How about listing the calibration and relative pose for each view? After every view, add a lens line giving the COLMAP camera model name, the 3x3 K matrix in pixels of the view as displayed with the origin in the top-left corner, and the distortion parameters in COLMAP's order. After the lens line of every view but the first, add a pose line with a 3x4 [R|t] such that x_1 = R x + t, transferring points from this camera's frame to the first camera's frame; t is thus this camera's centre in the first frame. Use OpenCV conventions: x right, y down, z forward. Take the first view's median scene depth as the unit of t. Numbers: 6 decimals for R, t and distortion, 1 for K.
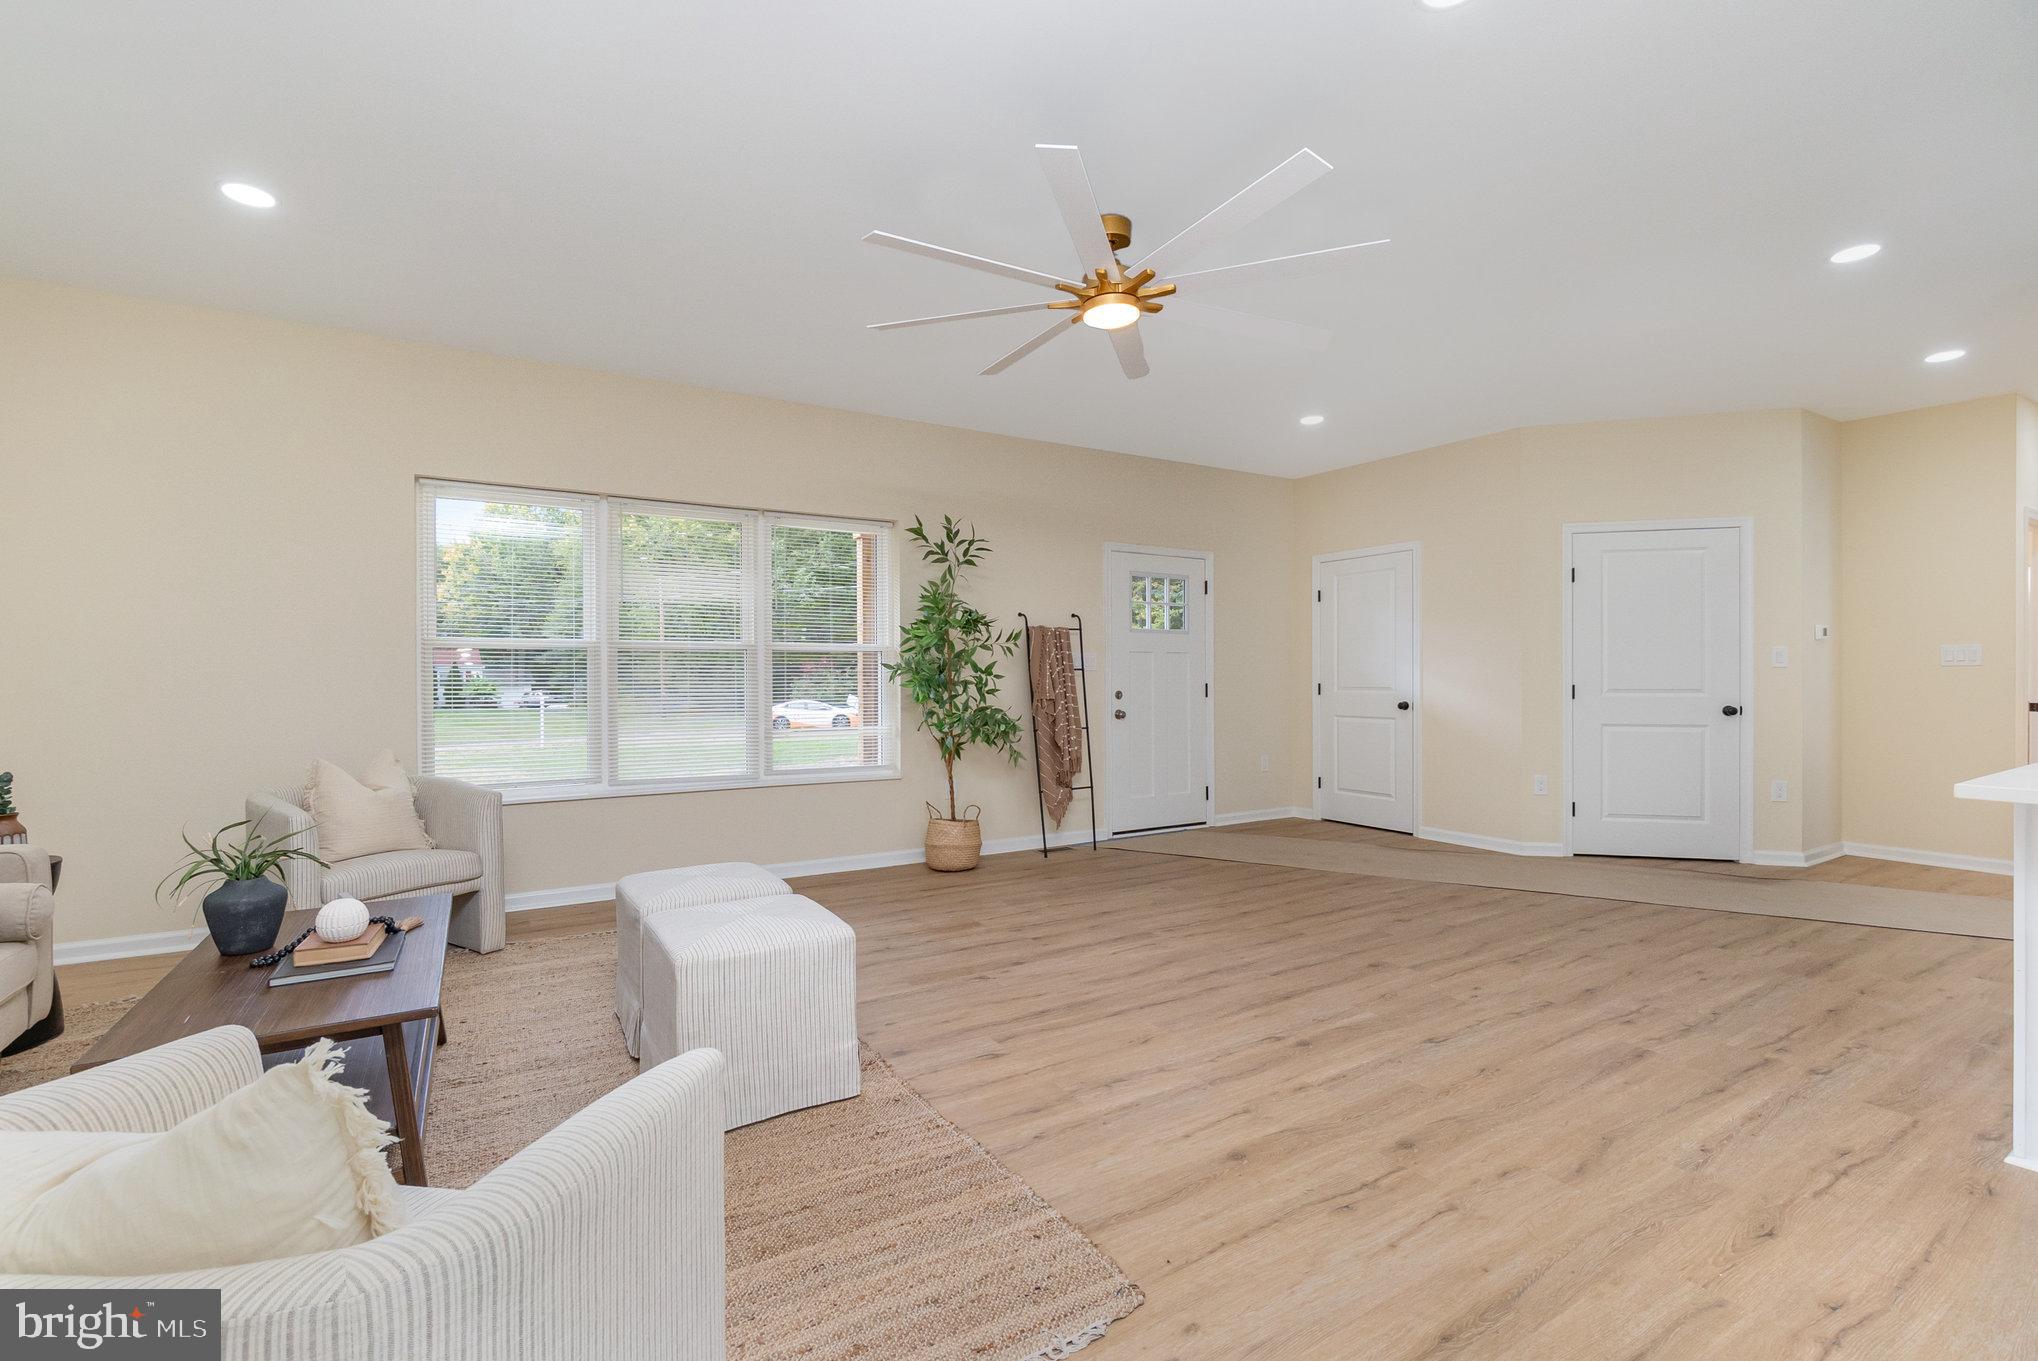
lens RADIAL K [[891.0, 0, 1001.4], [0, 891.0, 680.0], [0, 0, 1]] dist [-0.010221, 0.002847]
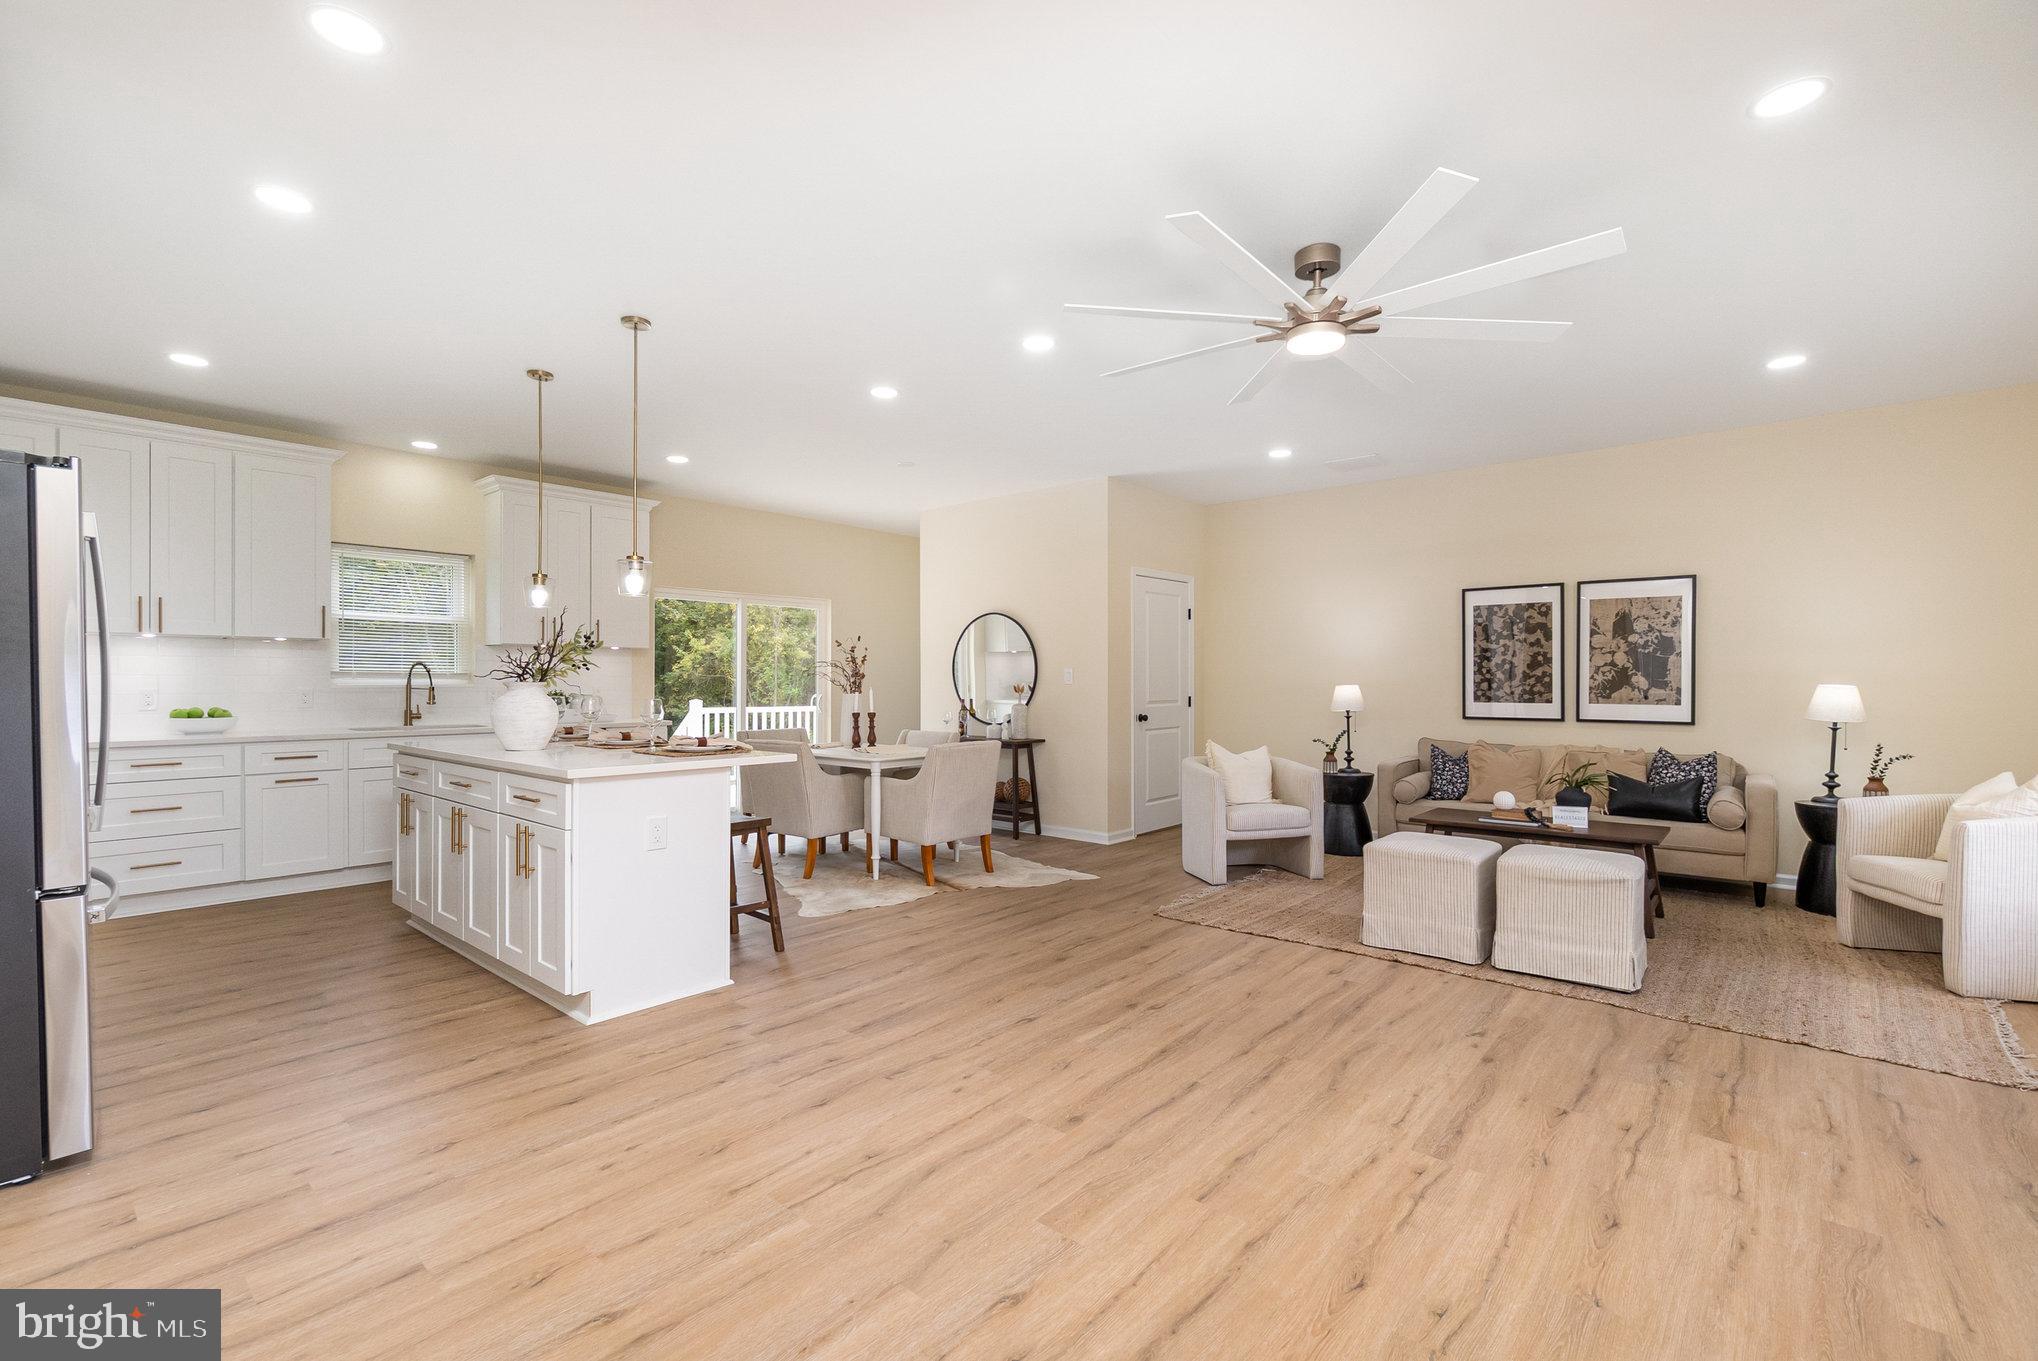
lens RADIAL K [[891.0, 0, 987.6], [0, 891.0, 689.1], [0, 0, 1]] dist [-0.010221, 0.002847]
pose [[-0.957480, 0.006093, -0.288435, 0.453147], [0.002492, 0.999914, 0.012848, -0.017856], [0.288489, 0.011583, -0.957413, 1.088488]]
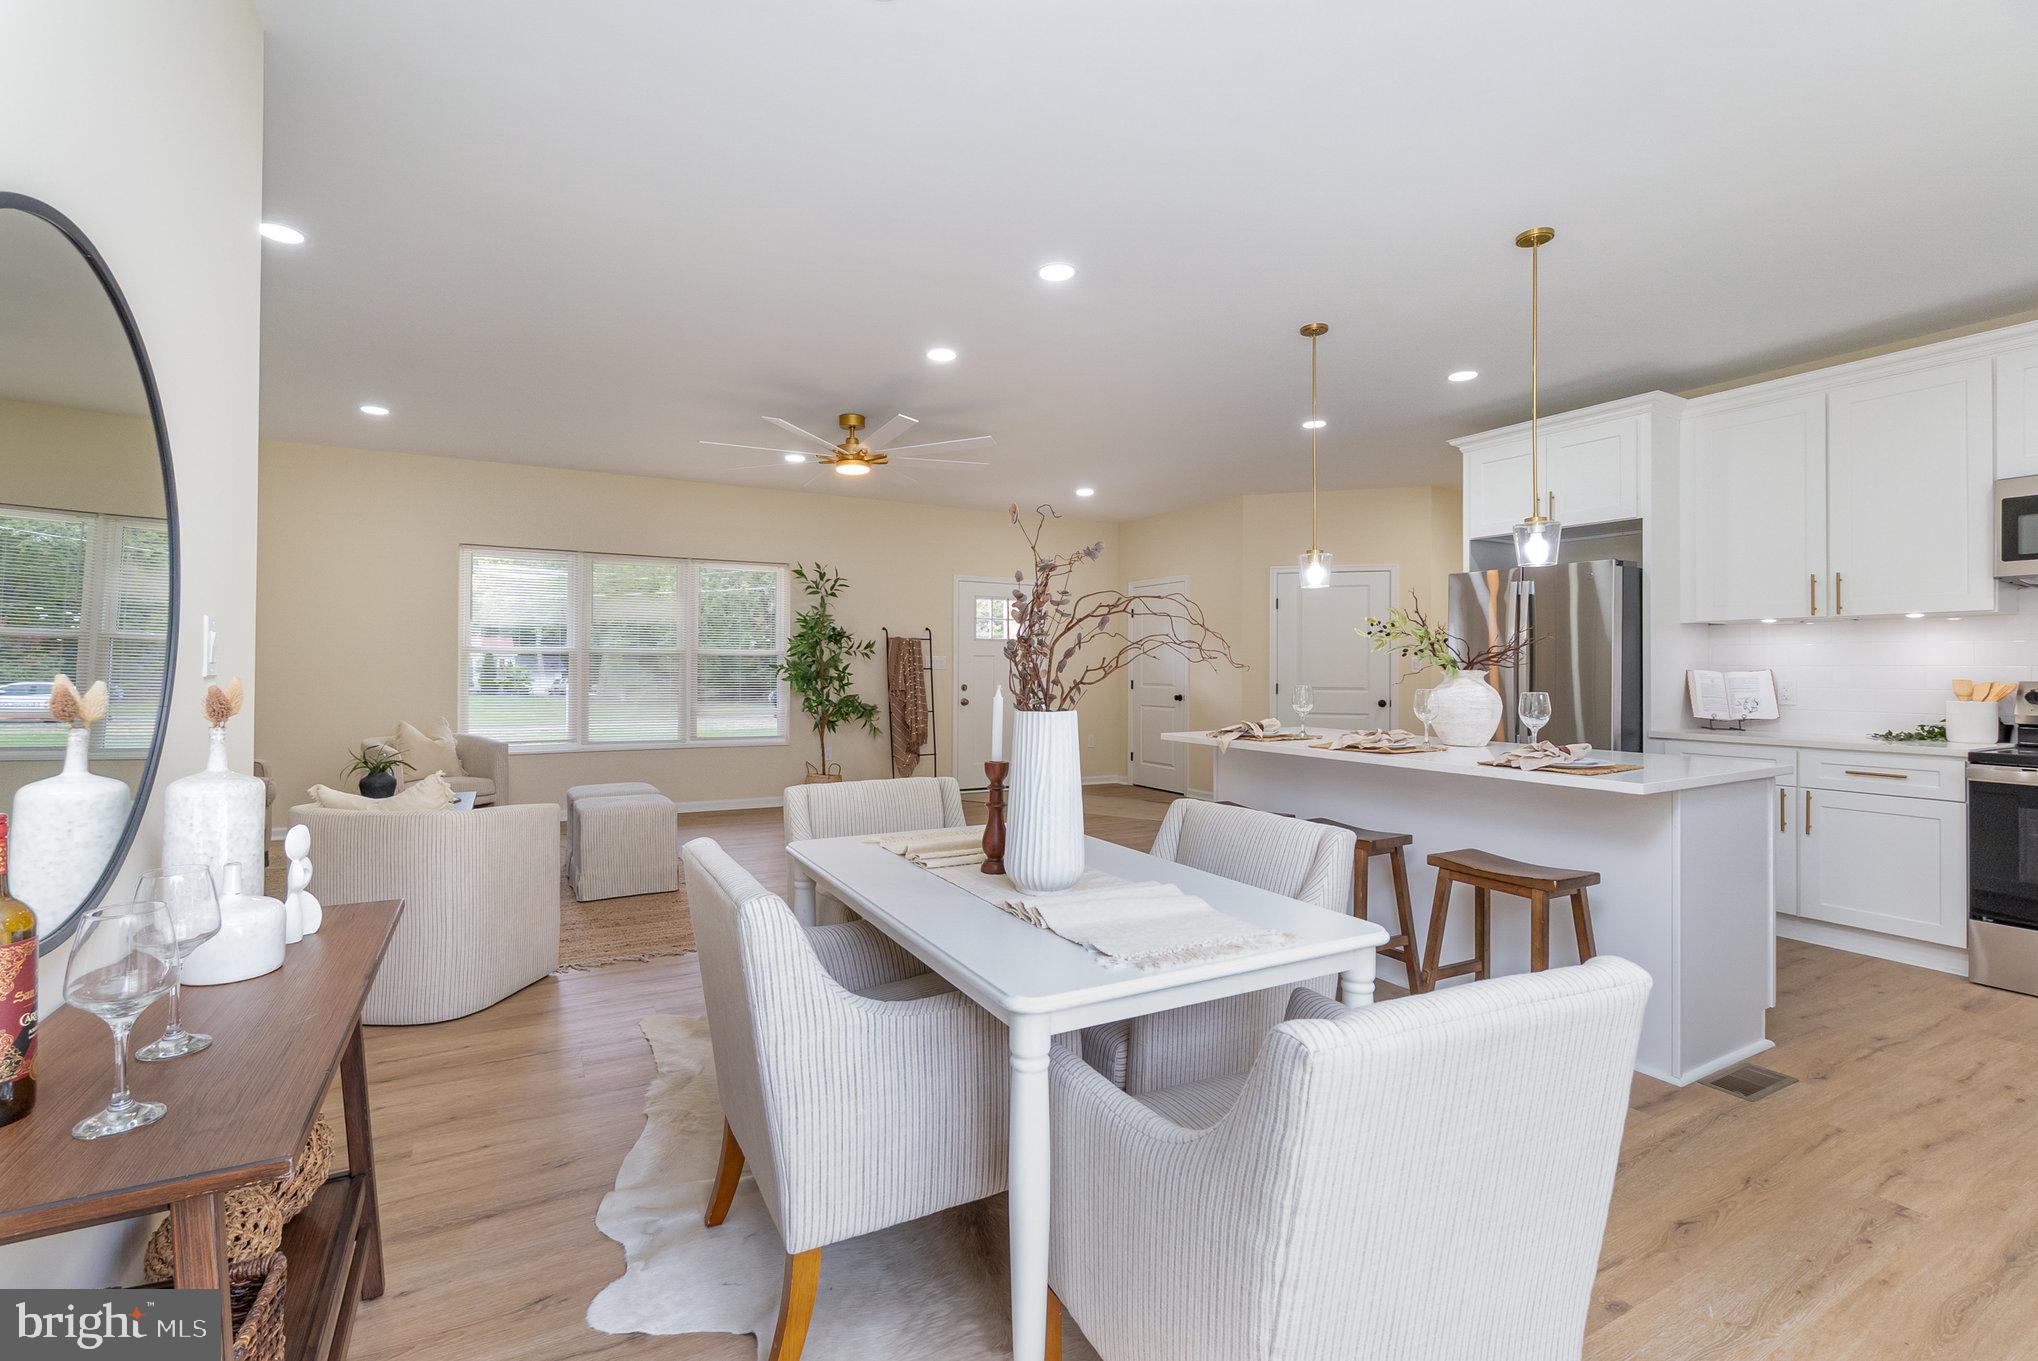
lens RADIAL K [[891.0, 0, 999.3], [0, 891.0, 668.0], [0, 0, 1]] dist [-0.010221, 0.002847]
pose [[0.999491, 0.008525, -0.030758, 0.274149], [-0.008636, 0.999957, -0.003487, -0.010557], [0.030727, 0.003751, 0.999521, -0.426807]]
